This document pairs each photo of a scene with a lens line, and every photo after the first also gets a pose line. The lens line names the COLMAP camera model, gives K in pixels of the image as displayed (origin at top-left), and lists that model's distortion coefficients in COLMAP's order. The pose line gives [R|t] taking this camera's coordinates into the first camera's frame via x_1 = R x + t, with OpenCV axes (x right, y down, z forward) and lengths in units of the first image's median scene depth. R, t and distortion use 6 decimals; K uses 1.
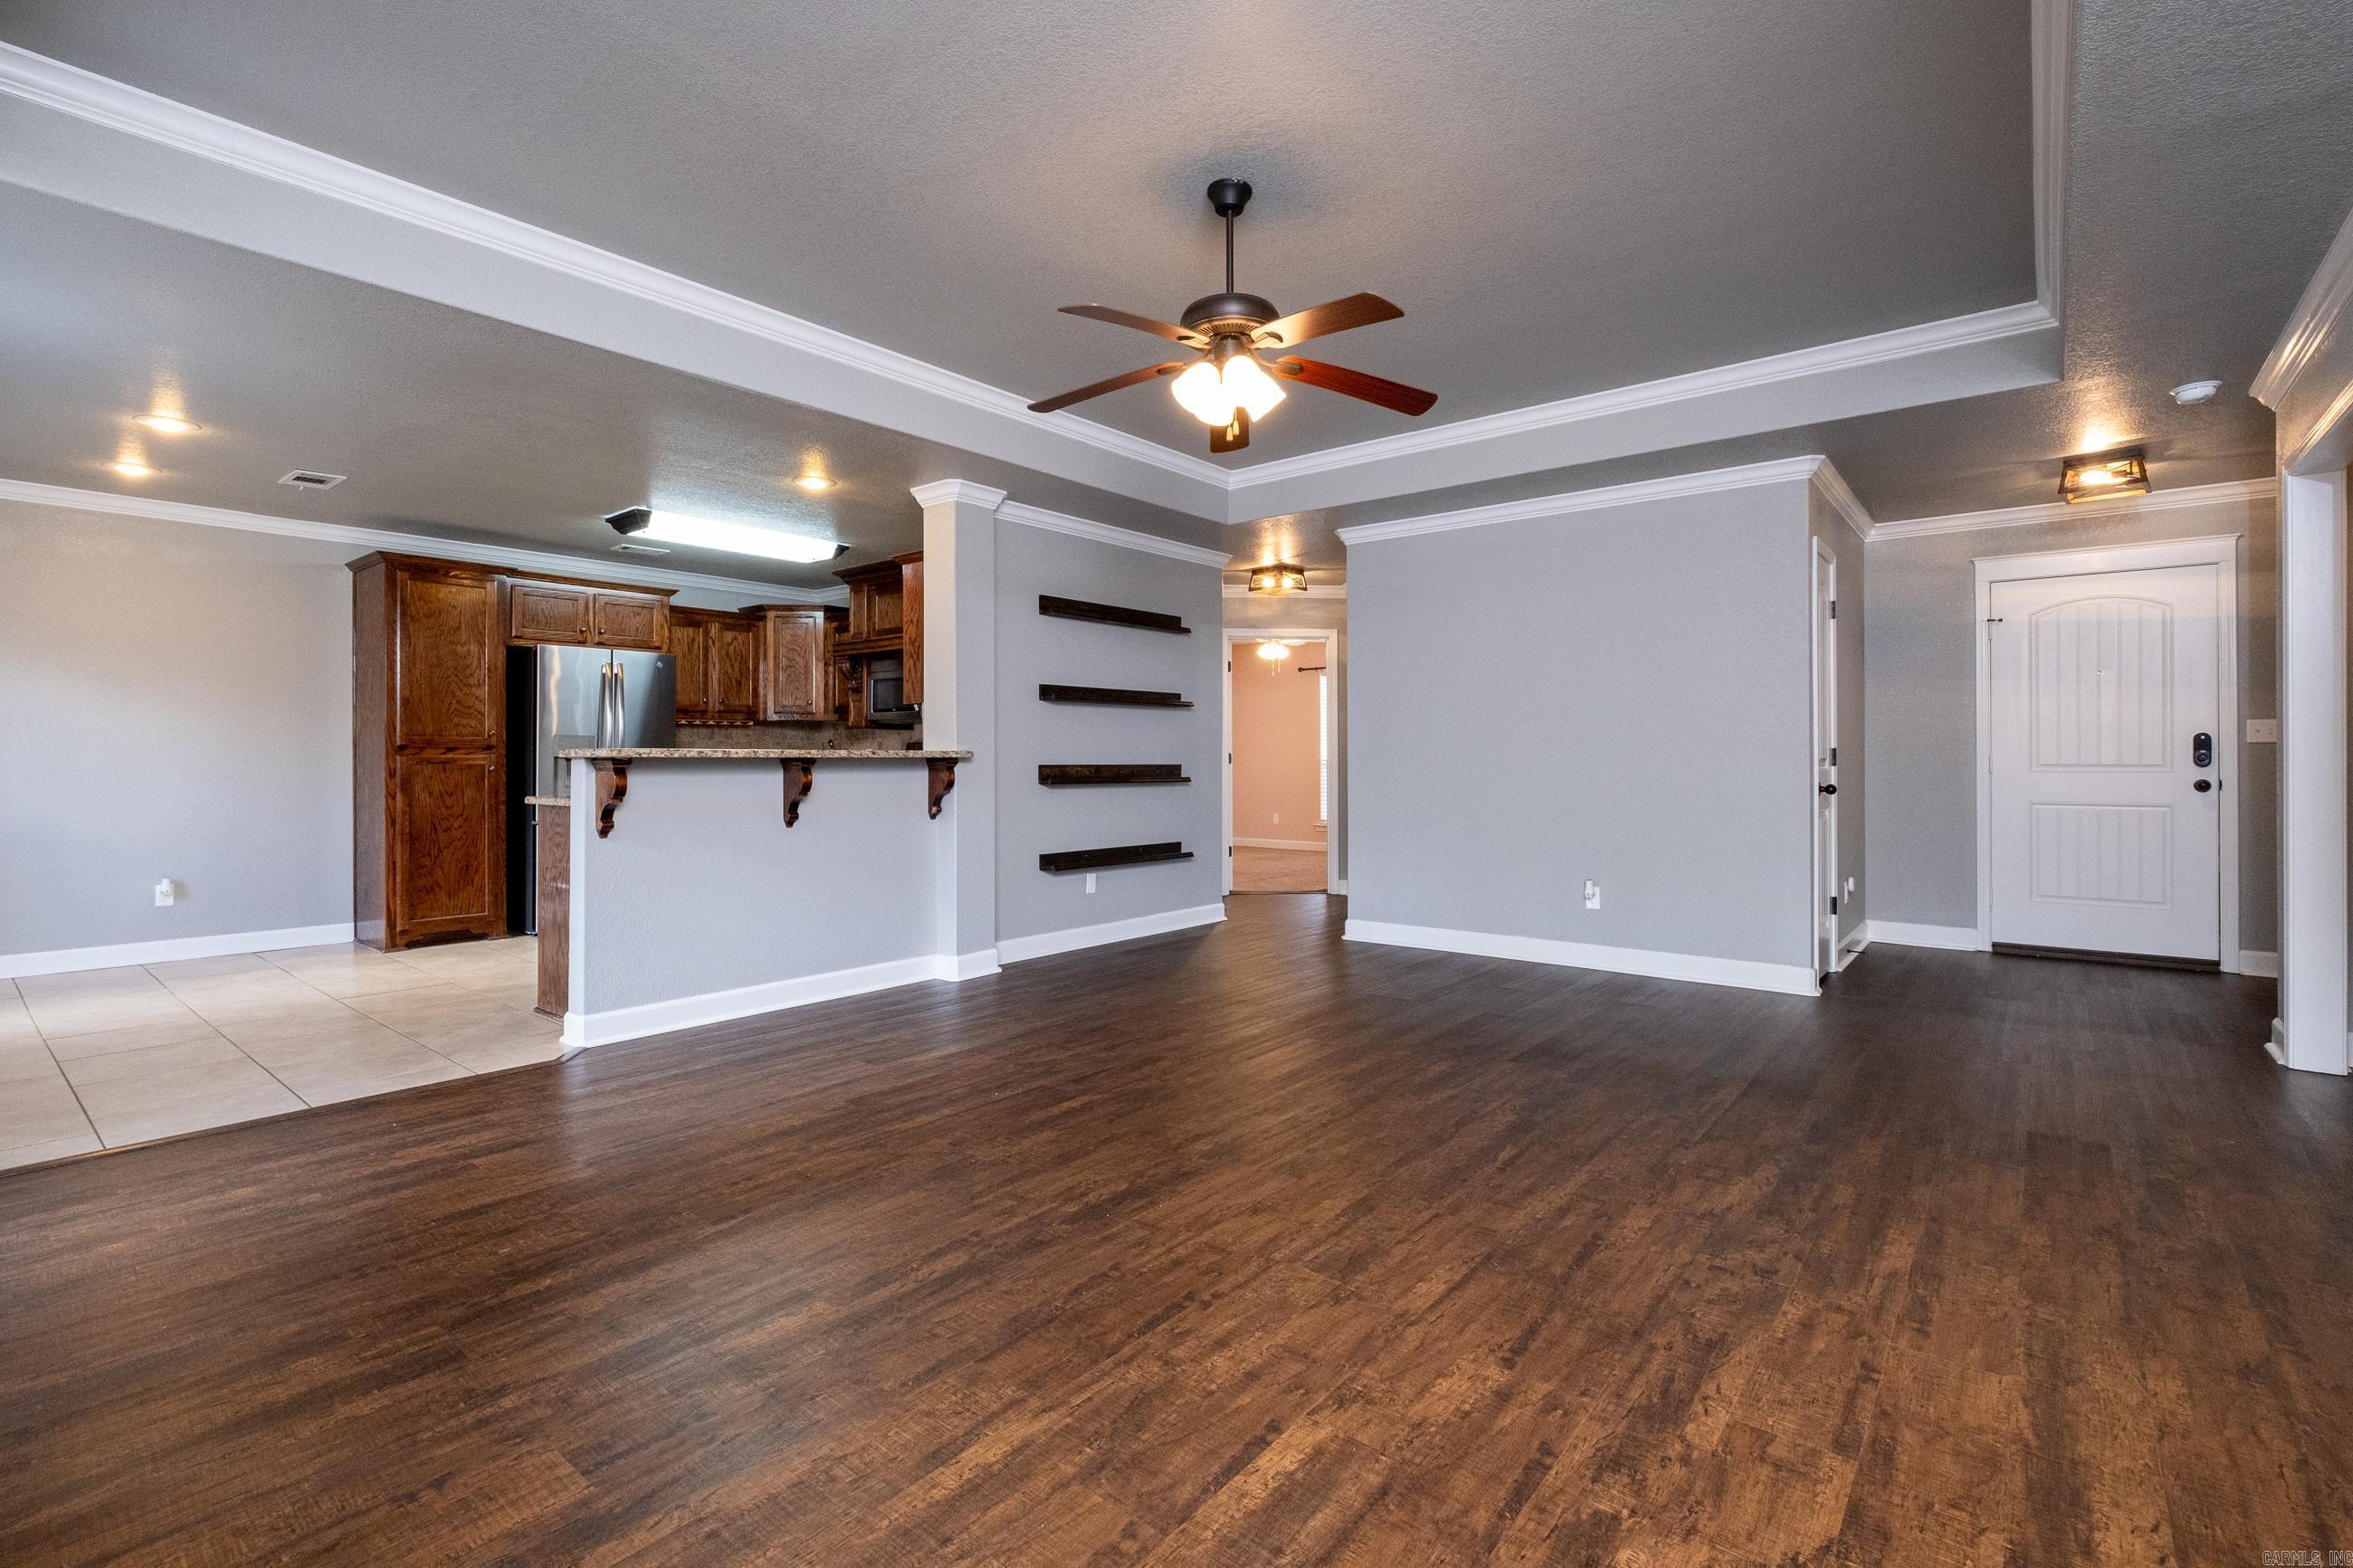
lens RADIAL K [[1064.9, 0, 1170.4], [0, 1064.9, 758.4], [0, 0, 1]] dist [-0.002123, -0.000424]
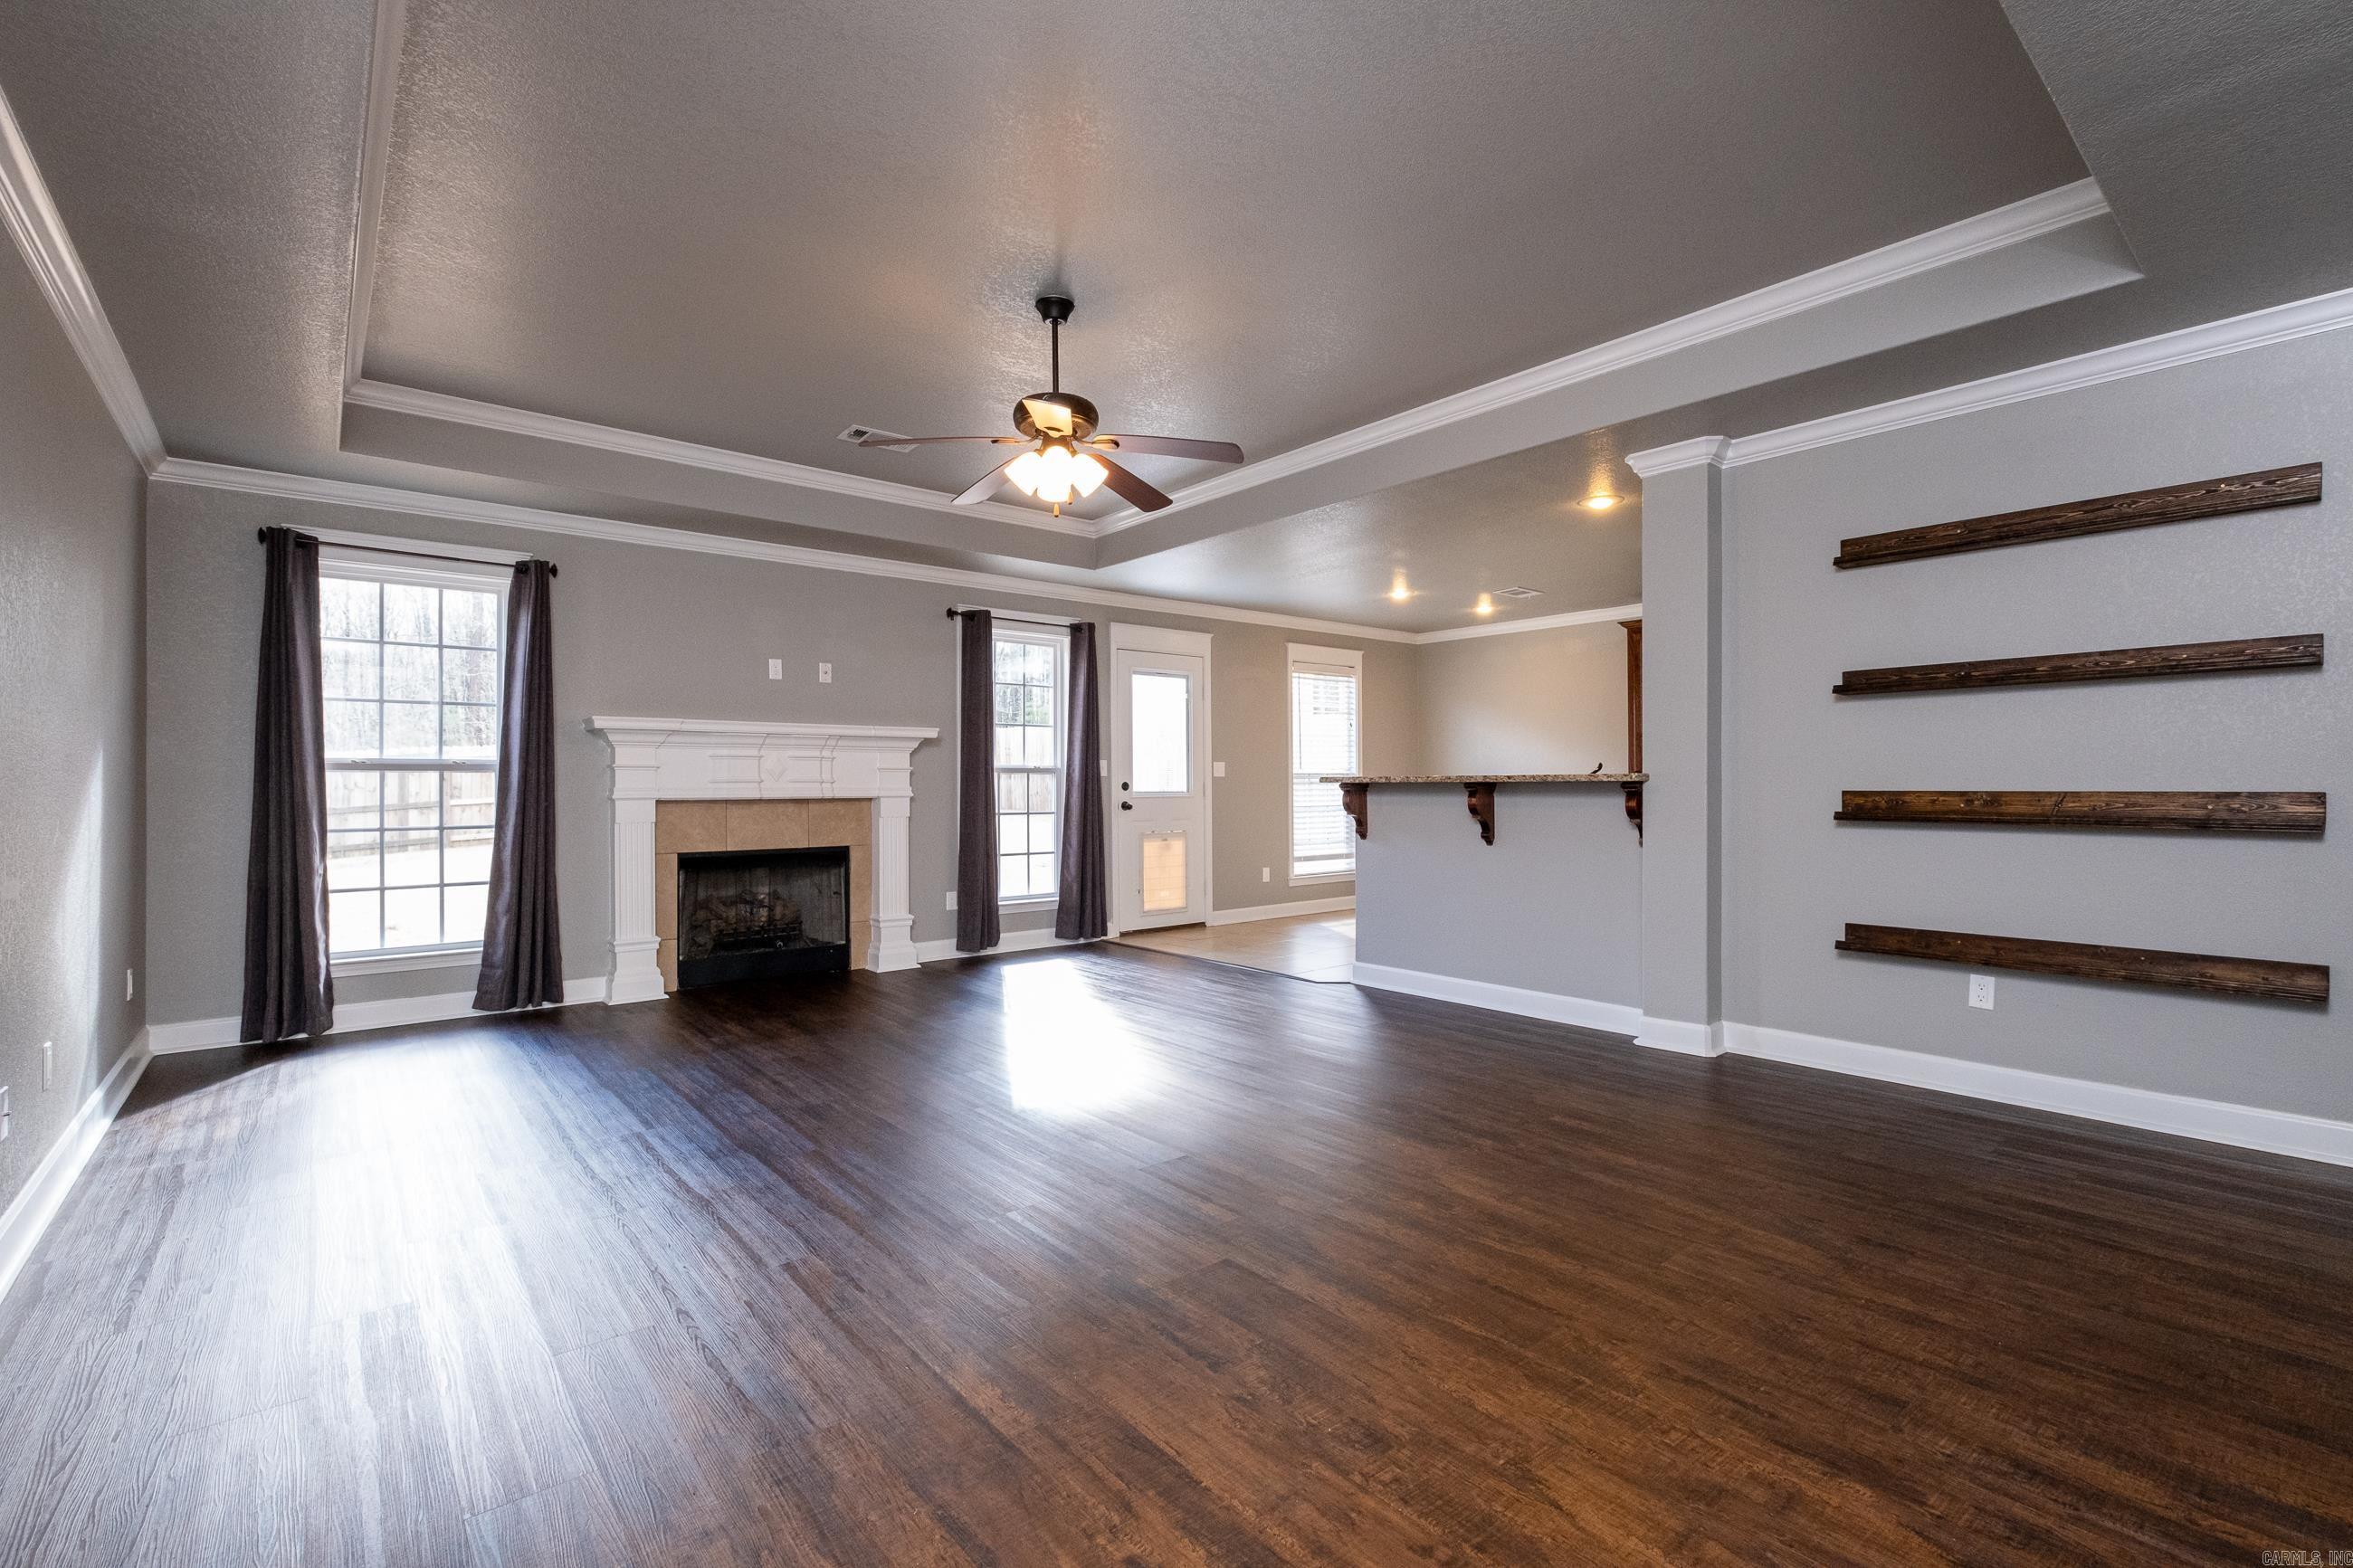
lens RADIAL K [[1034.3, 0, 1176.5], [0, 1034.3, 784.0], [0, 0, 1]] dist [-0.001925, -0.000180]
pose [[-0.185113, 0.003253, -0.982712, 1.009365], [0.004383, 0.999987, 0.002484, -0.003889], [0.982708, -0.003847, -0.185125, 1.184714]]
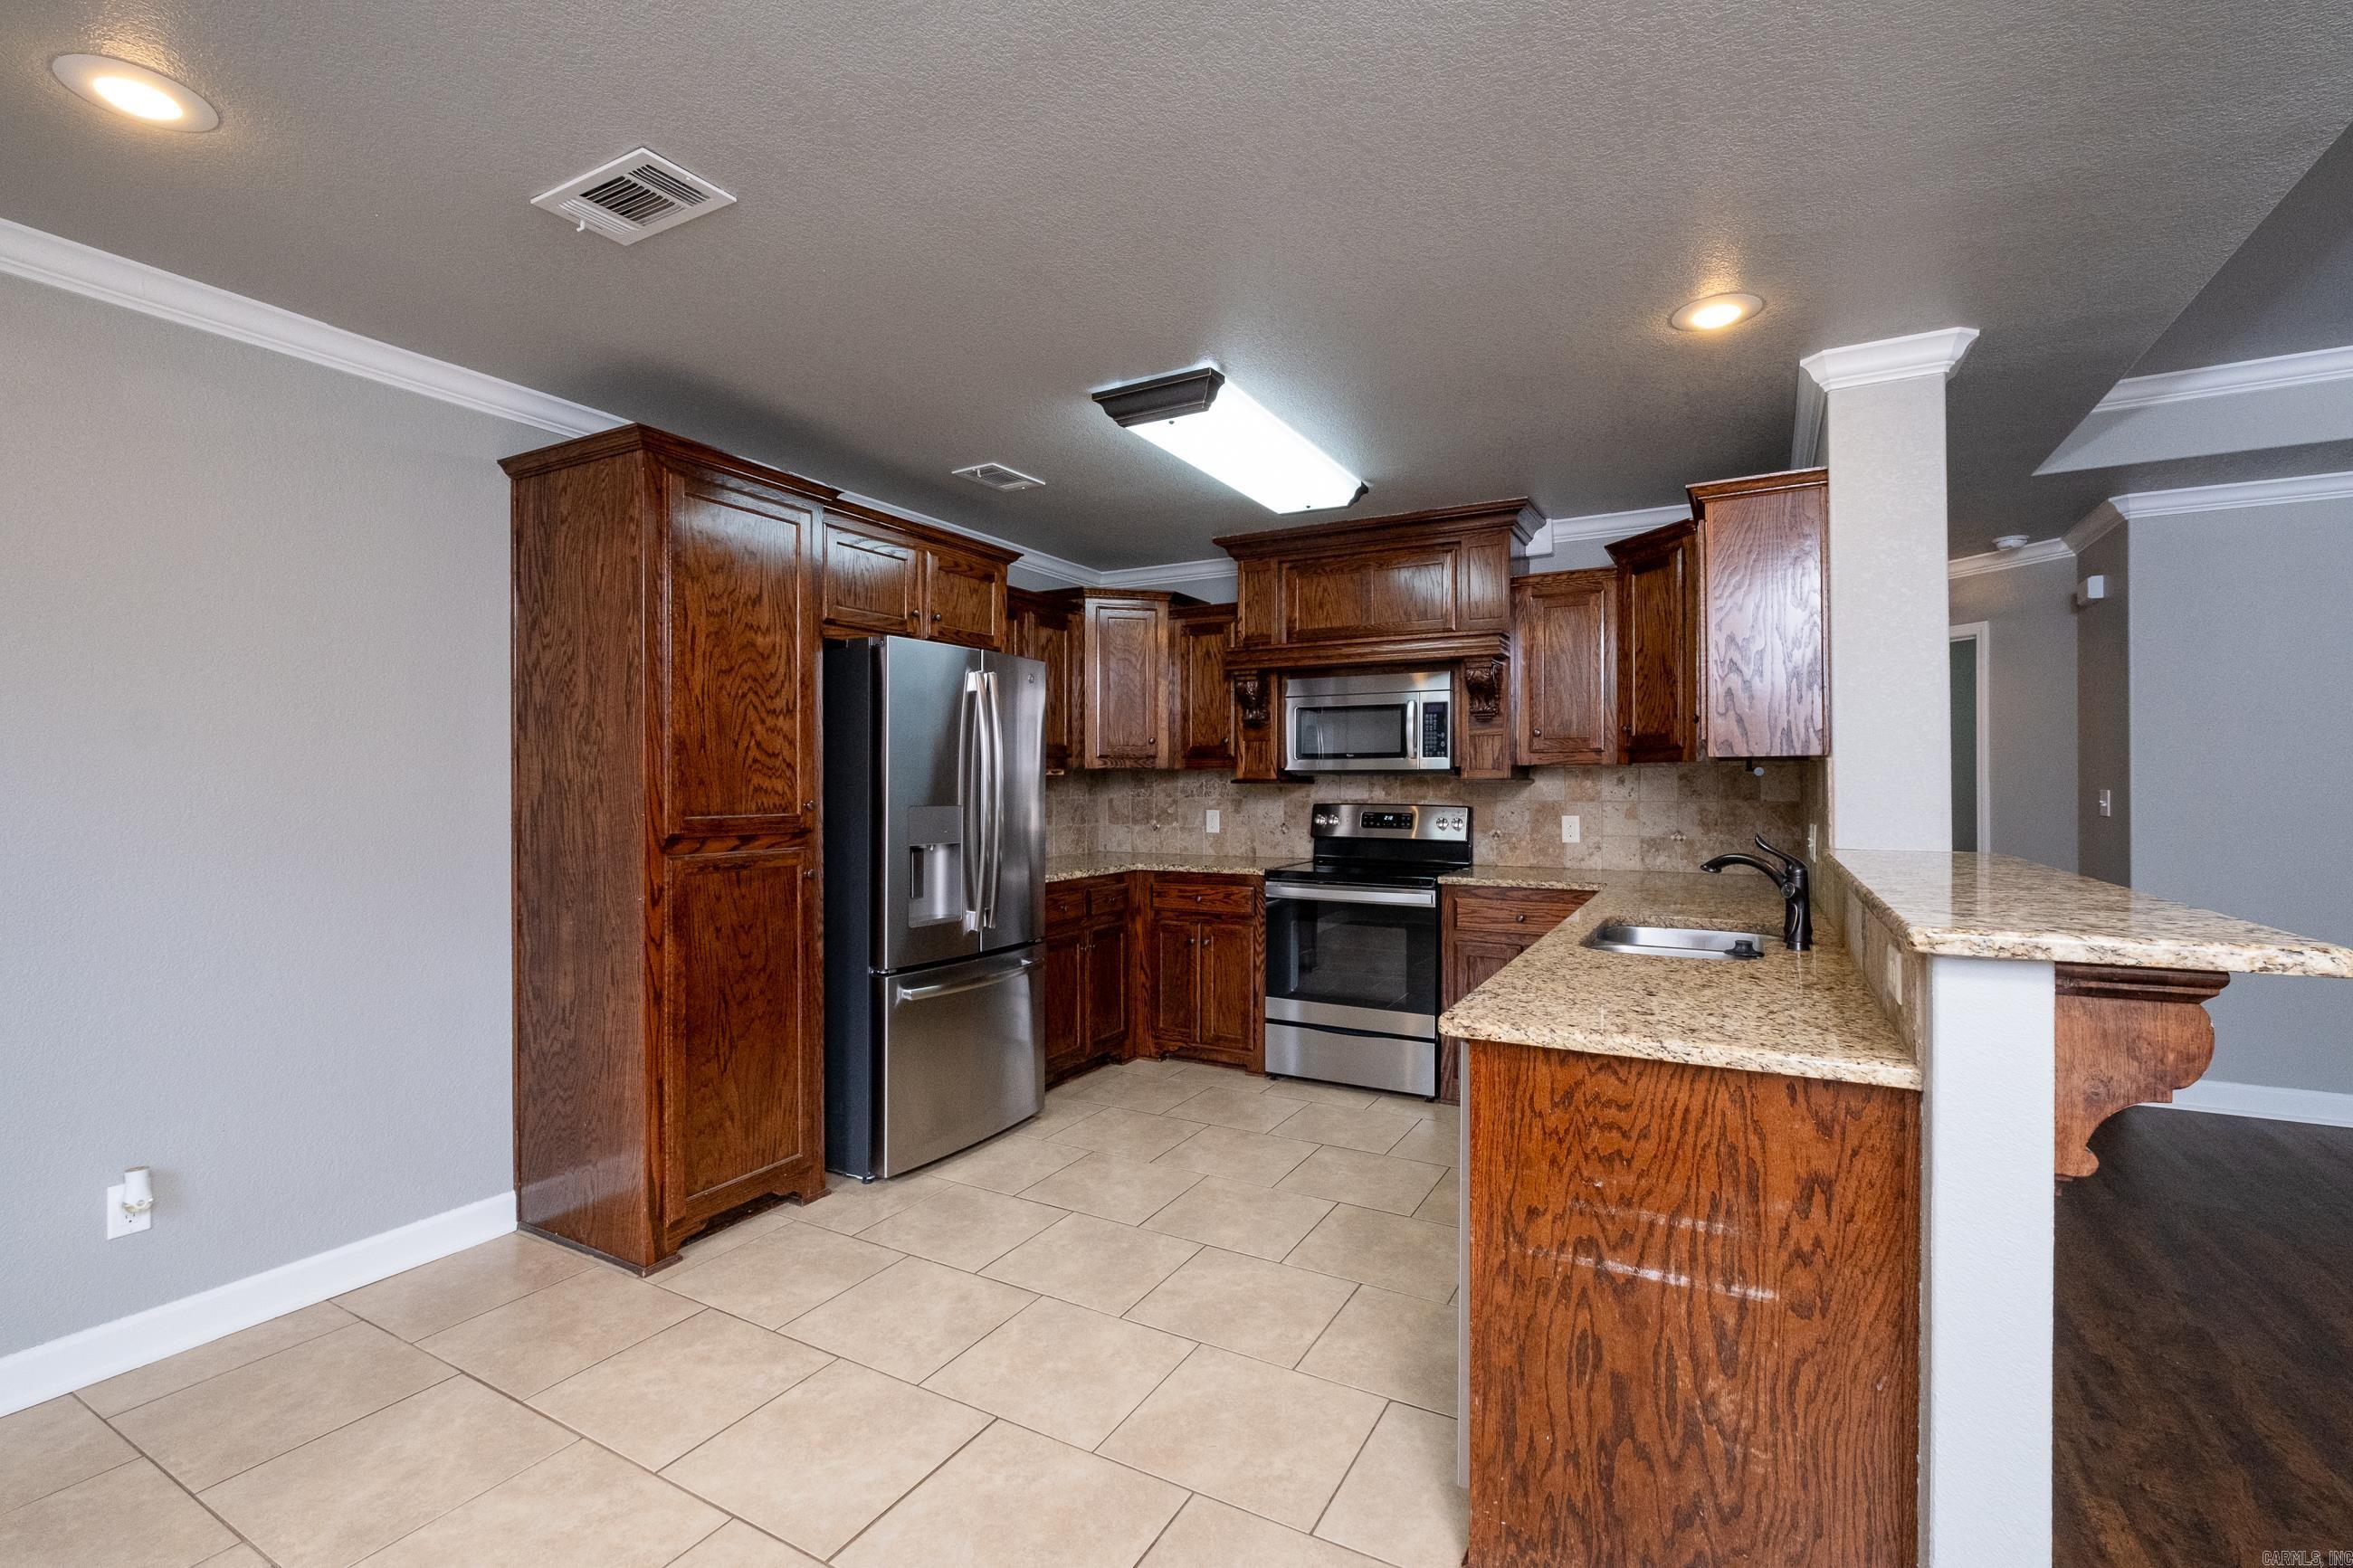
lens RADIAL K [[1034.3, 0, 1176.5], [0, 1034.3, 784.0], [0, 0, 1]] dist [-0.001925, -0.000180]
pose [[0.983243, -0.000746, 0.182300, -1.005047], [0.000566, 0.999999, 0.001035, -0.062016], [-0.182300, -0.000914, 0.983242, 0.860576]]
